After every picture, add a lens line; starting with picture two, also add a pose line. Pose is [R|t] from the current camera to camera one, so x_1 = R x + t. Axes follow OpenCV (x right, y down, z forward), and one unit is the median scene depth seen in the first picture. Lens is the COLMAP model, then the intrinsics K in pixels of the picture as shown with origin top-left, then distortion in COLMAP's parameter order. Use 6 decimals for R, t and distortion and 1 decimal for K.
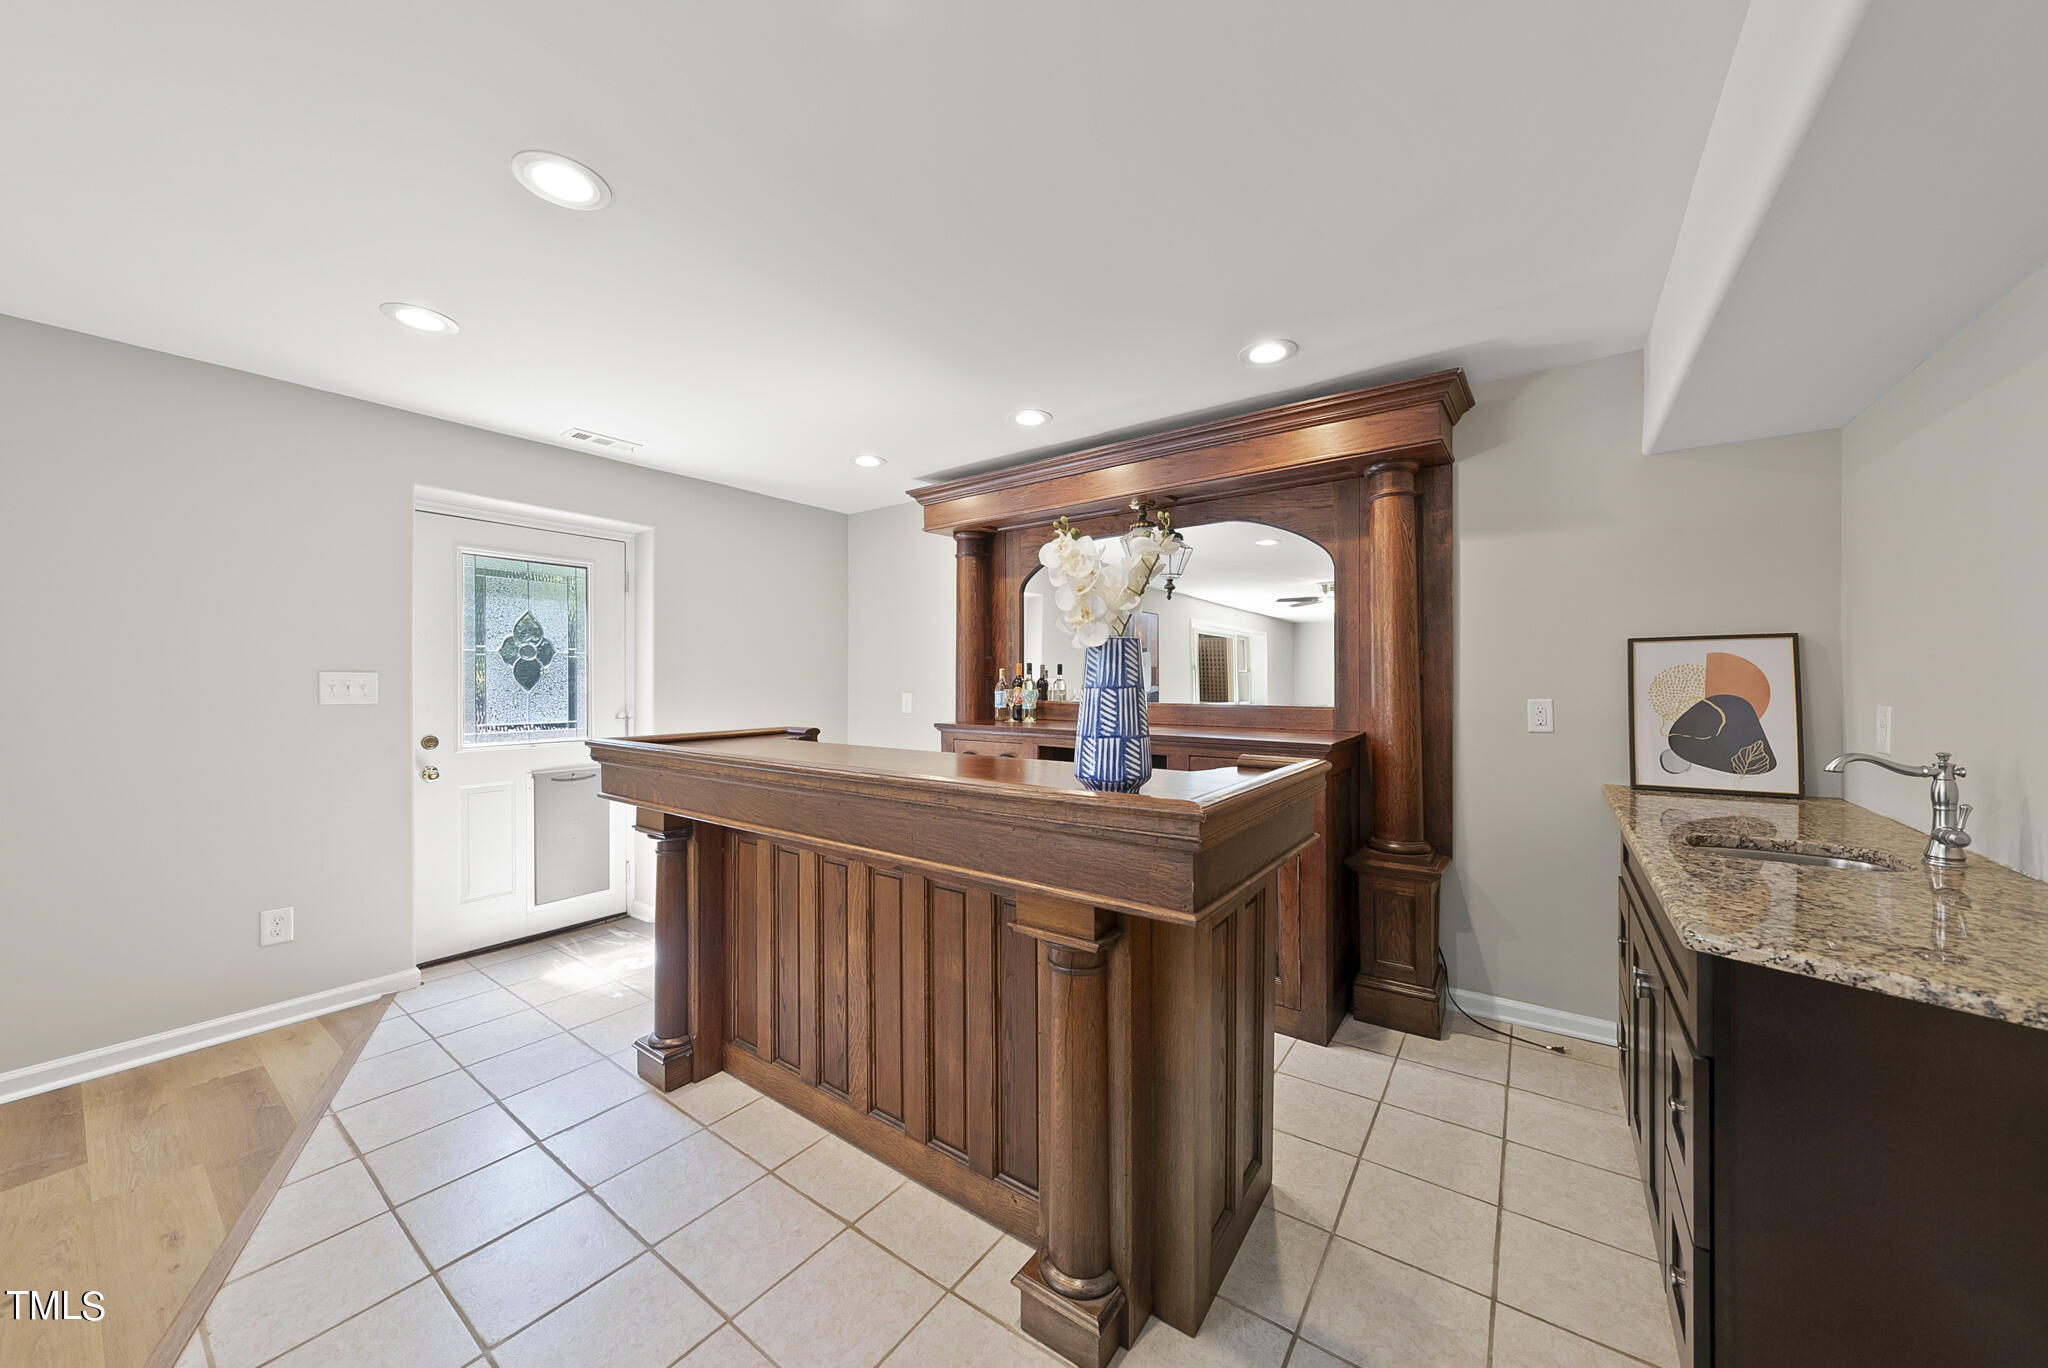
lens RADIAL K [[700.4, 0, 1025.6], [0, 700.4, 683.4], [0, 0, 1]] dist [0.001467, -0.000567]
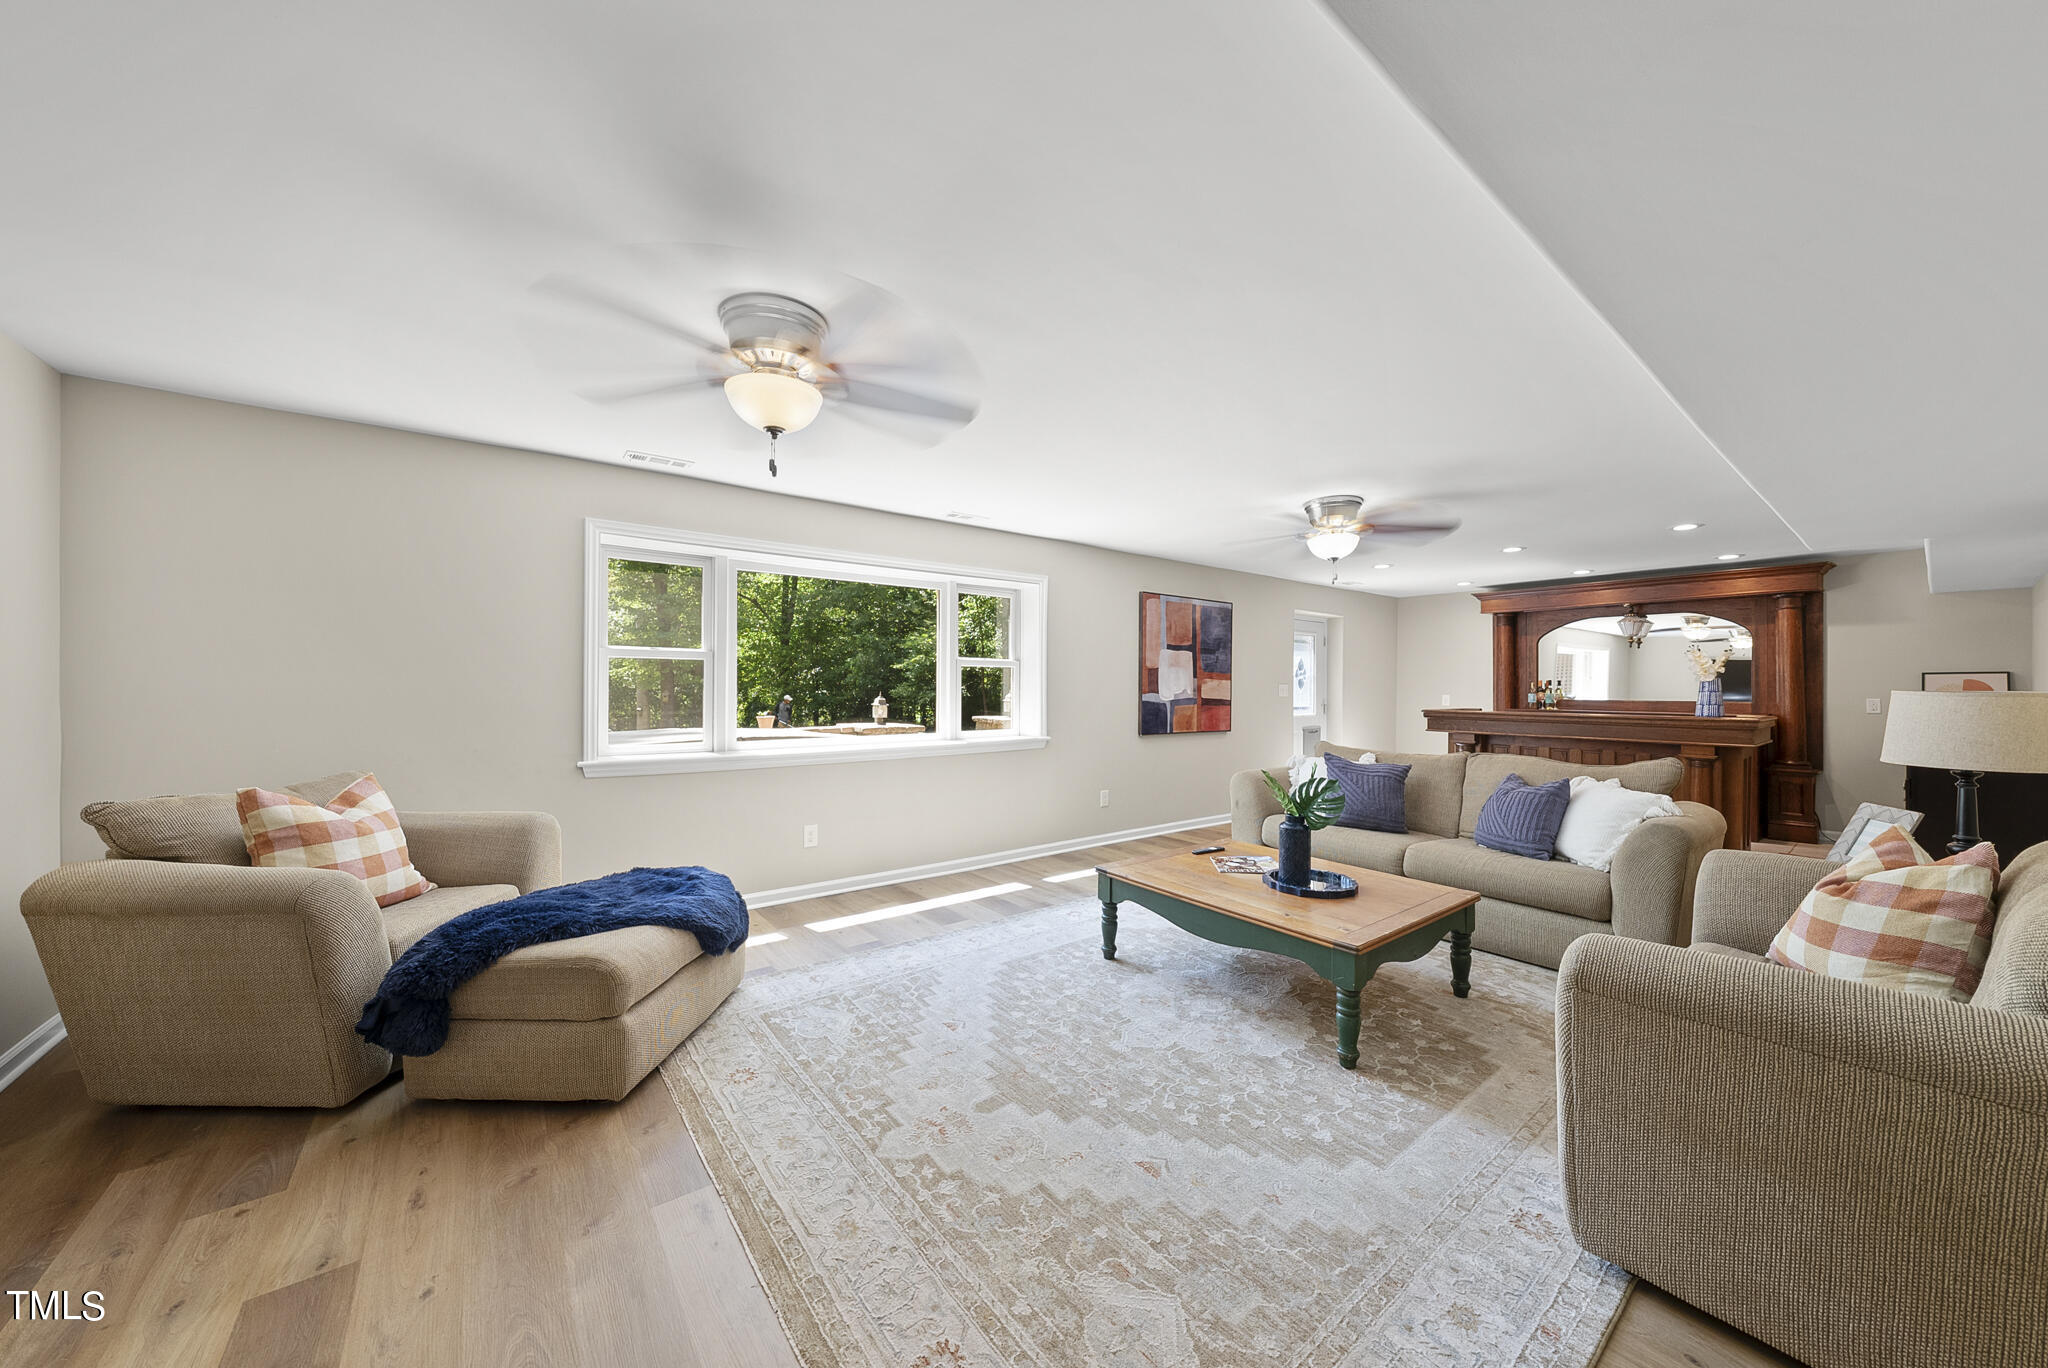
lens RADIAL K [[700.4, 0, 1024.1], [0, 700.4, 684.8], [0, 0, 1]] dist [0.001467, -0.000567]
pose [[0.958070, 0.003025, -0.286517, -1.187548], [-0.004857, 0.999972, -0.005683, 0.004227], [0.286492, 0.006837, 0.958058, -1.865353]]
